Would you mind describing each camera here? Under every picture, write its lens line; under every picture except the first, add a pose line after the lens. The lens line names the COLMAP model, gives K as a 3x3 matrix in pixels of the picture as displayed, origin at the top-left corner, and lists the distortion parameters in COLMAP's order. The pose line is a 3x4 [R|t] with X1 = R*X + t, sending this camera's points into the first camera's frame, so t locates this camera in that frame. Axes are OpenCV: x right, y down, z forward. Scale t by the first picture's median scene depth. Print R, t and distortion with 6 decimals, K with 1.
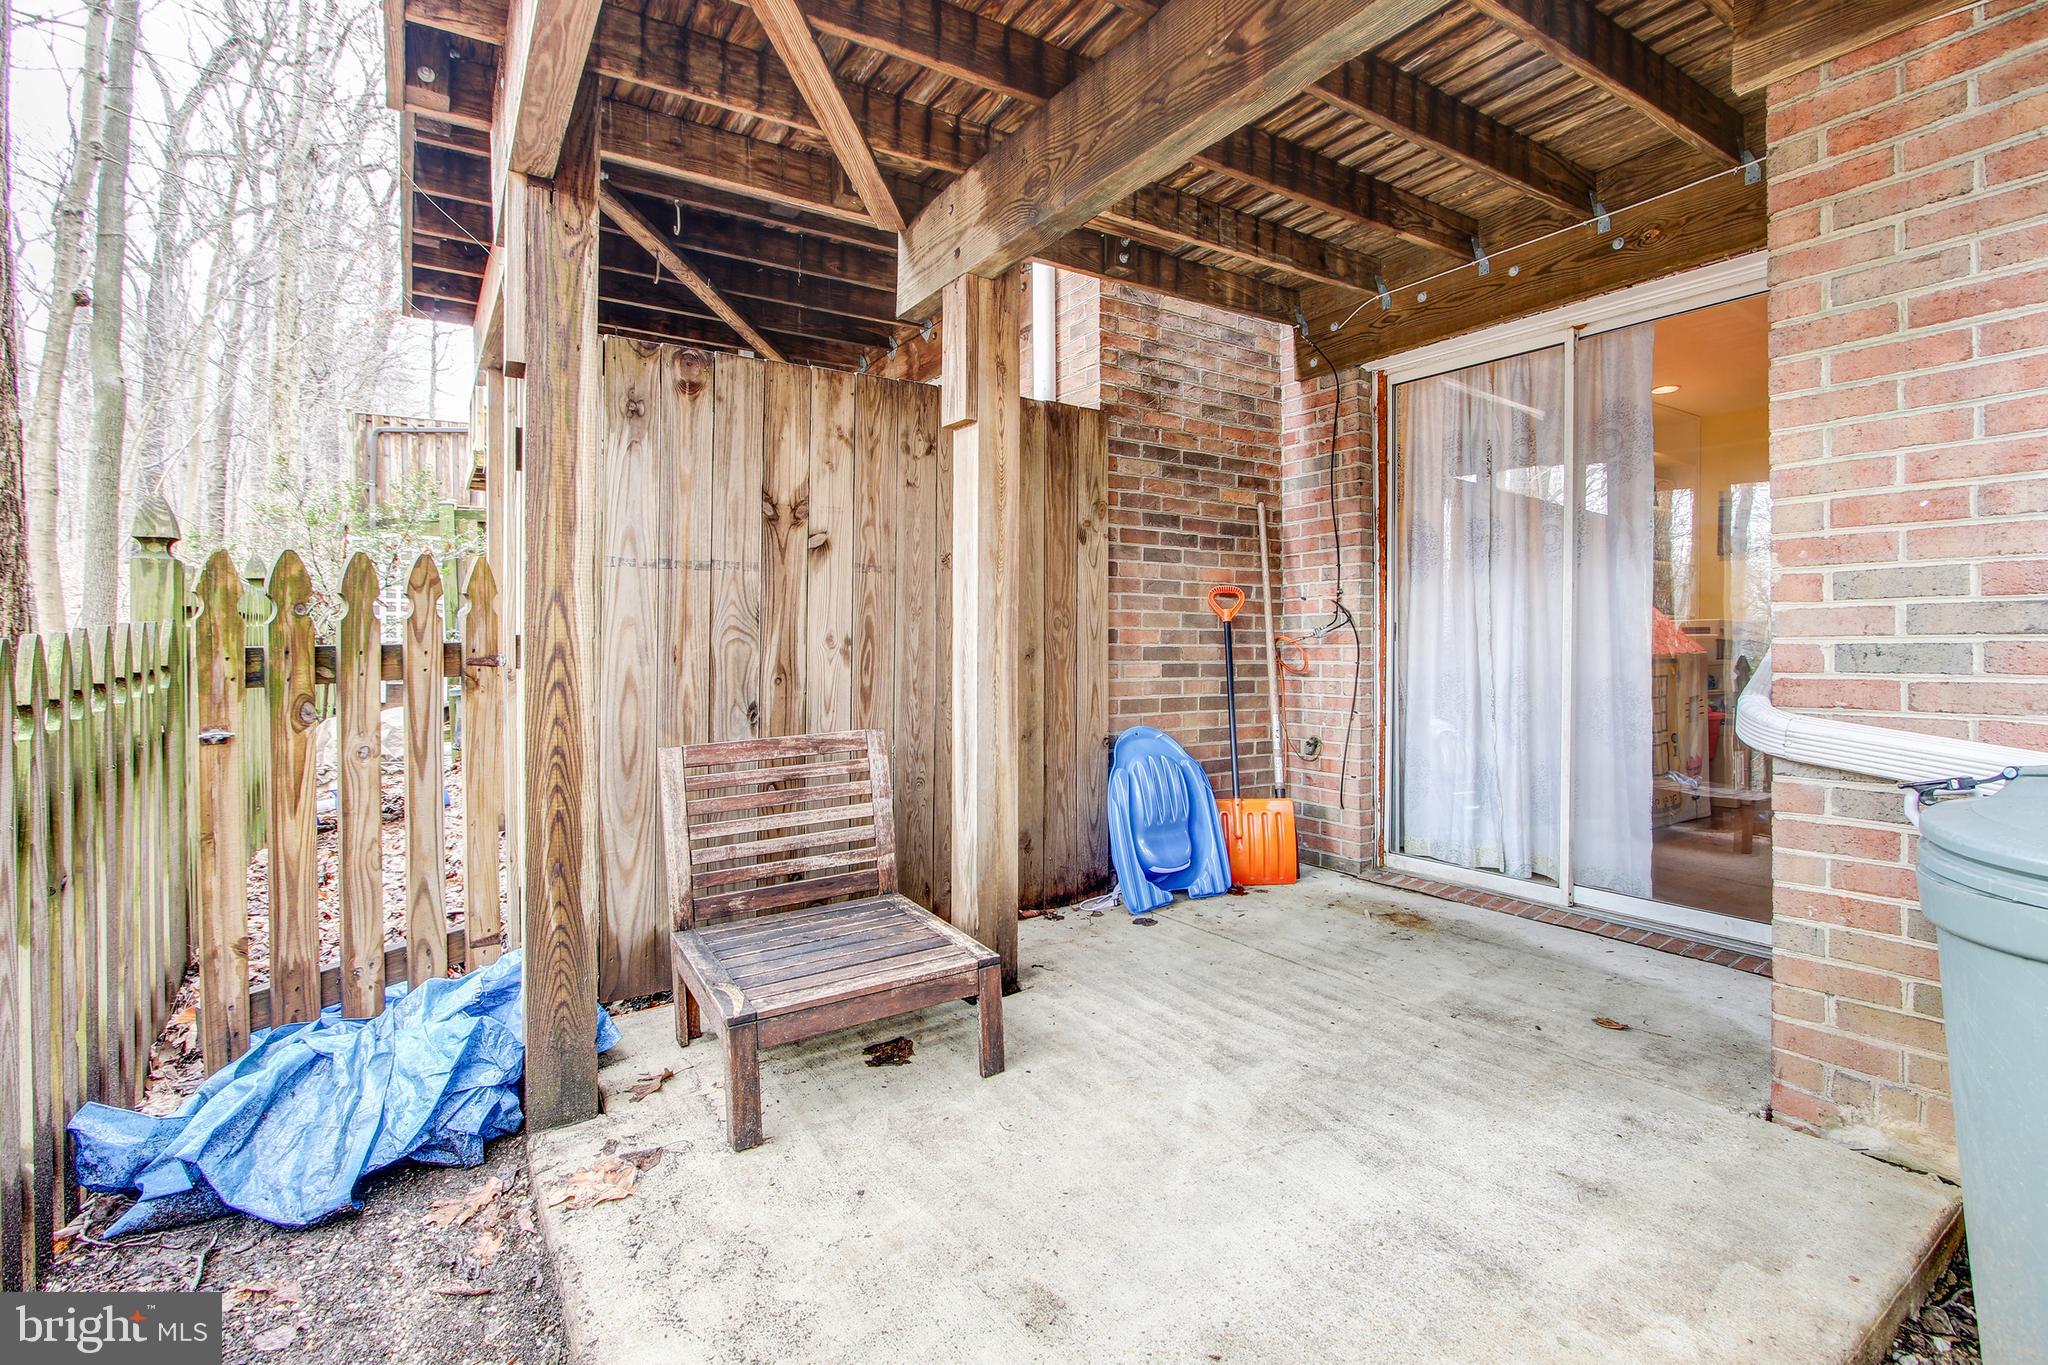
lens RADIAL K [[958.9, 0, 1036.4], [0, 958.9, 644.8], [0, 0, 1]] dist [-0.016358, 0.002359]
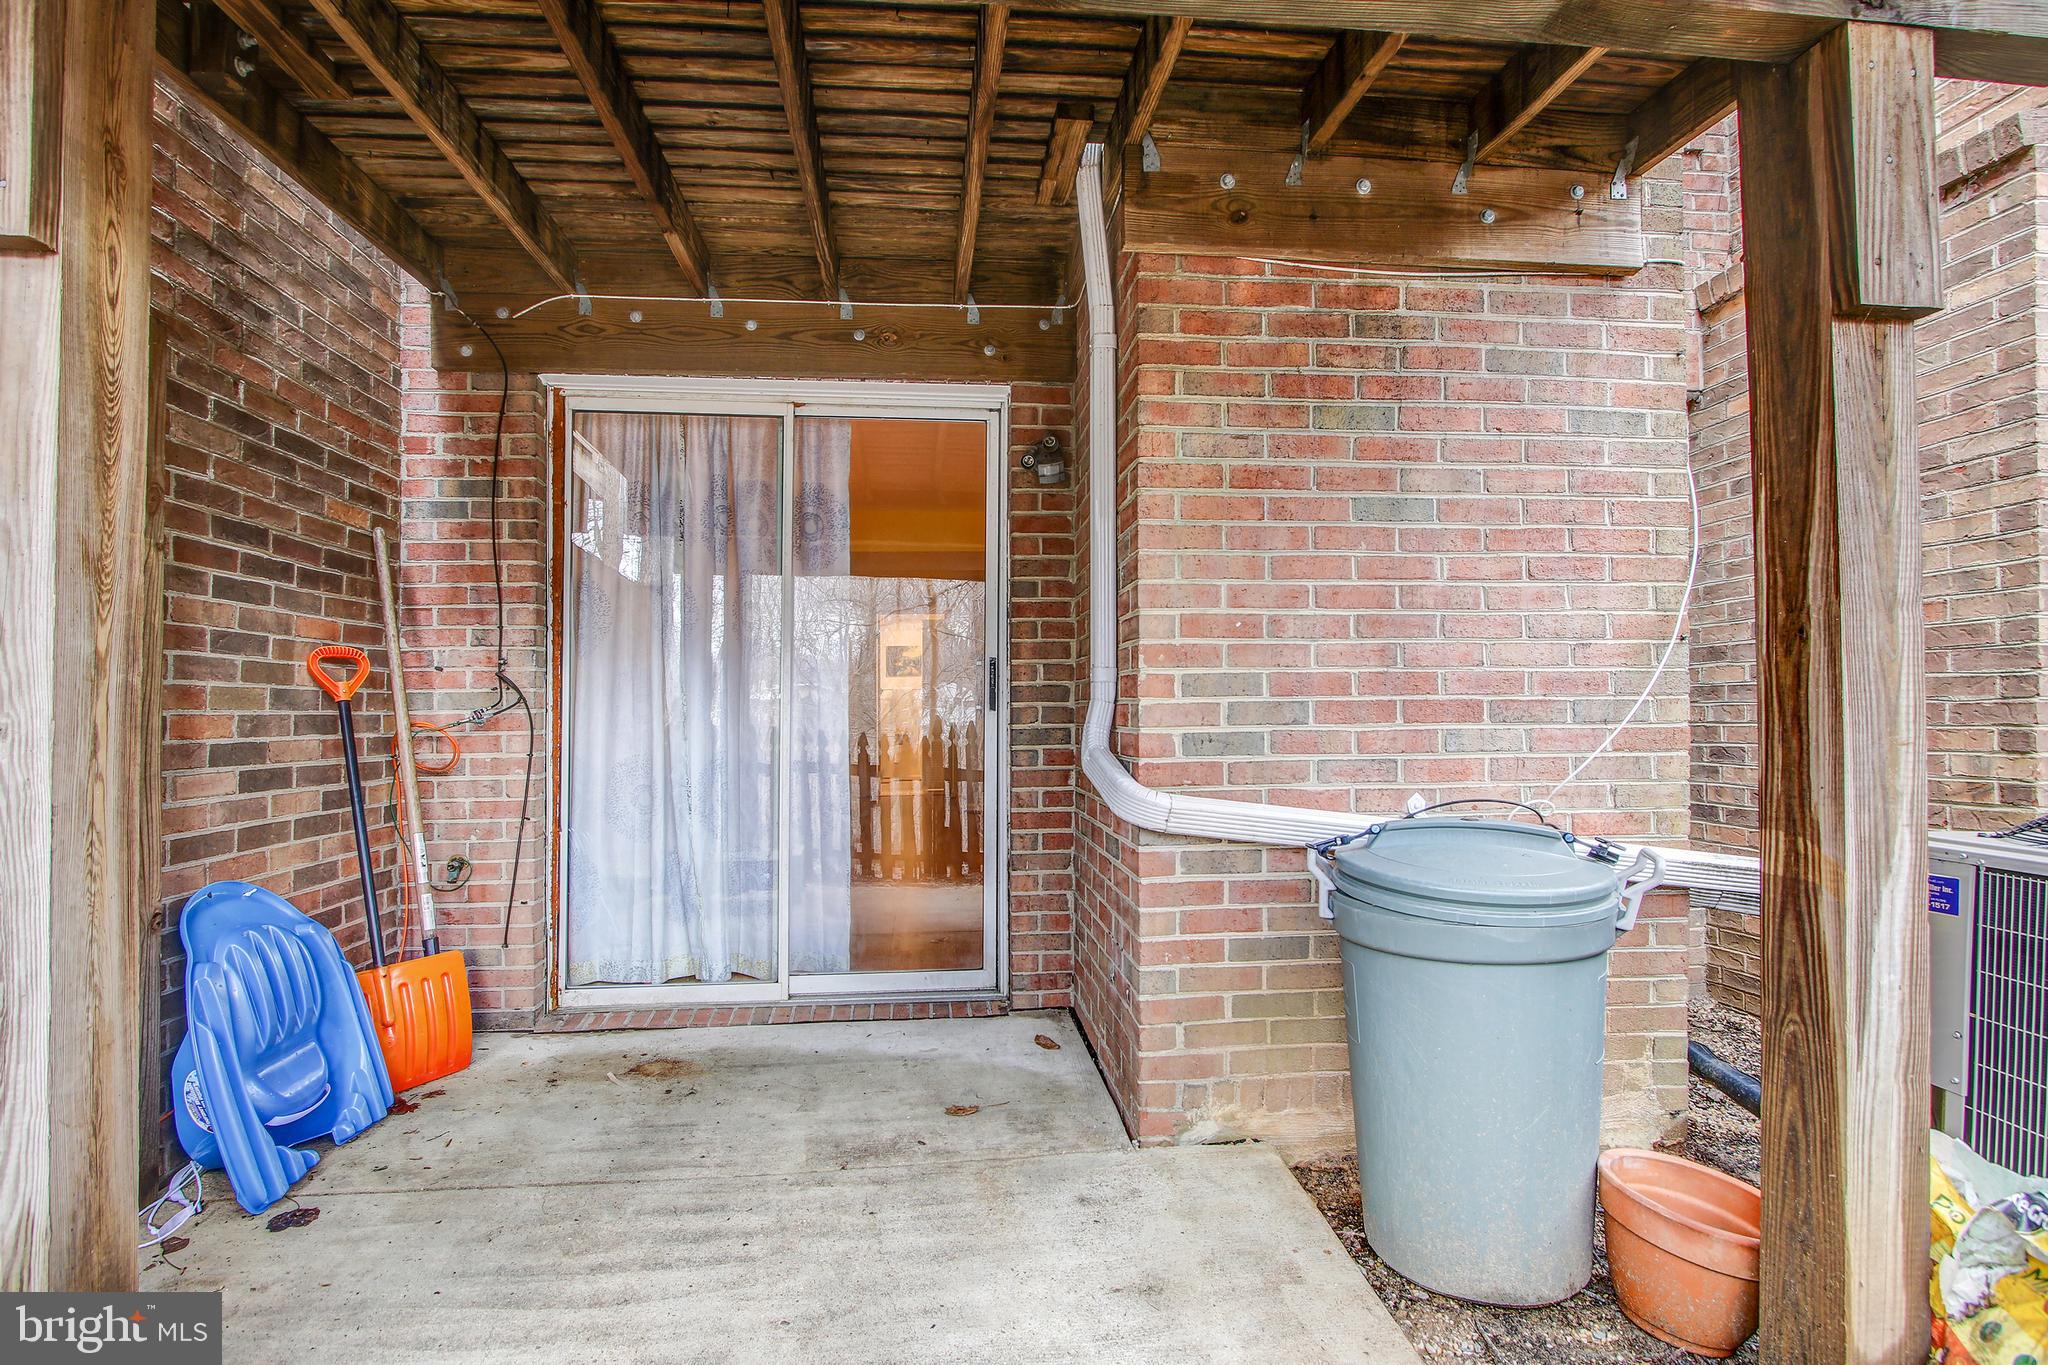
lens RADIAL K [[958.9, 0, 1015.5], [0, 958.9, 698.0], [0, 0, 1]] dist [-0.016358, 0.002359]
pose [[0.471938, 0.006580, 0.881607, -0.180625], [0.006780, 0.999915, -0.011092, -0.017626], [-0.881606, 0.011212, 0.471853, 0.320922]]
